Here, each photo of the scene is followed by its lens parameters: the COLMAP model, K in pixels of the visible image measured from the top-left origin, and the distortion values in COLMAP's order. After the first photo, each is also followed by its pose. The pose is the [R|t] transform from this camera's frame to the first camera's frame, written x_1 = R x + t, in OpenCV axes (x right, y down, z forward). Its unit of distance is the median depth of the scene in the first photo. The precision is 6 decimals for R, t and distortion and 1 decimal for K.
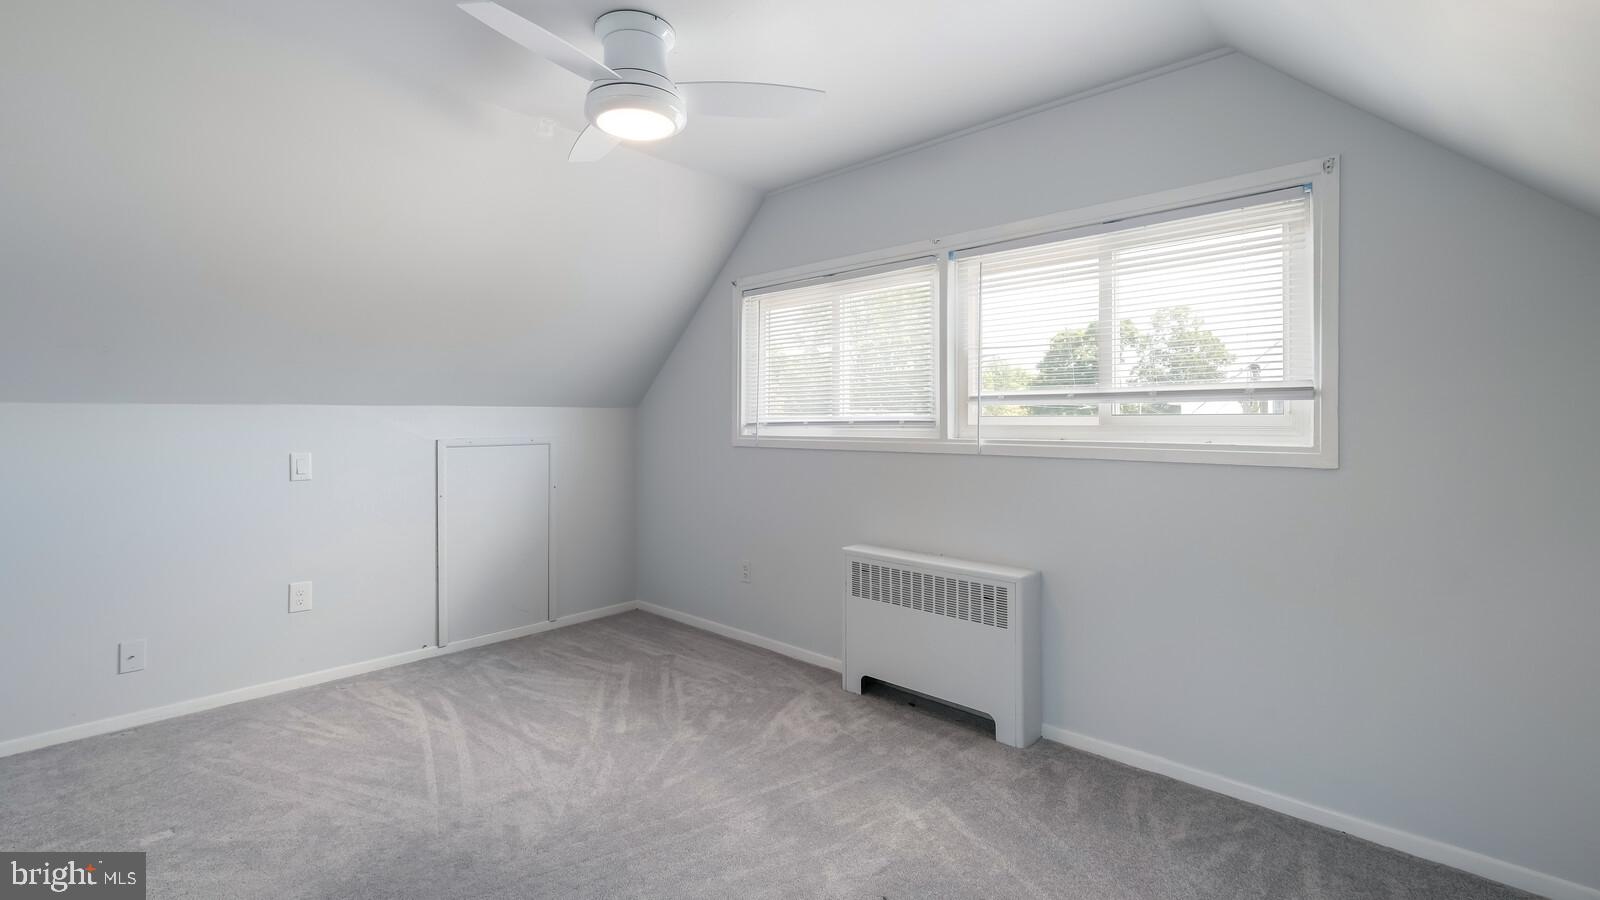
lens RADIAL K [[732.9, 0, 791.0], [0, 732.9, 433.7], [0, 0, 1]] dist [0.009246, -0.003438]
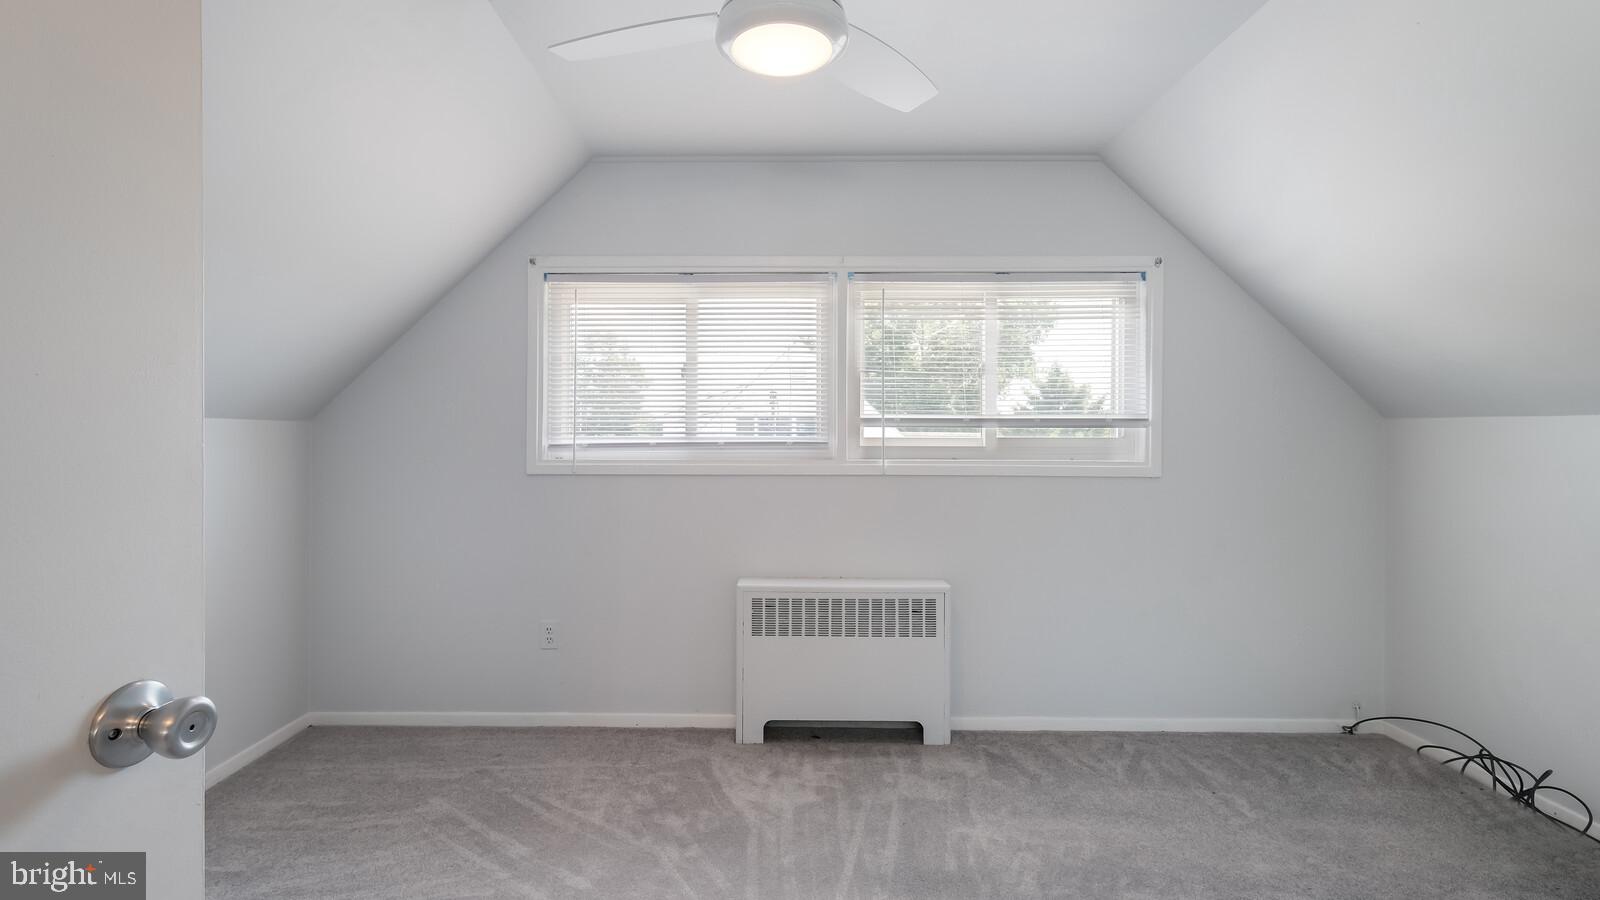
lens RADIAL K [[732.9, 0, 796.9], [0, 732.9, 455.2], [0, 0, 1]] dist [0.009246, -0.003438]
pose [[0.719027, -0.010968, 0.694895, -0.531100], [0.009125, 0.999938, 0.006341, -0.007064], [-0.694922, 0.001782, 0.719083, 0.333358]]
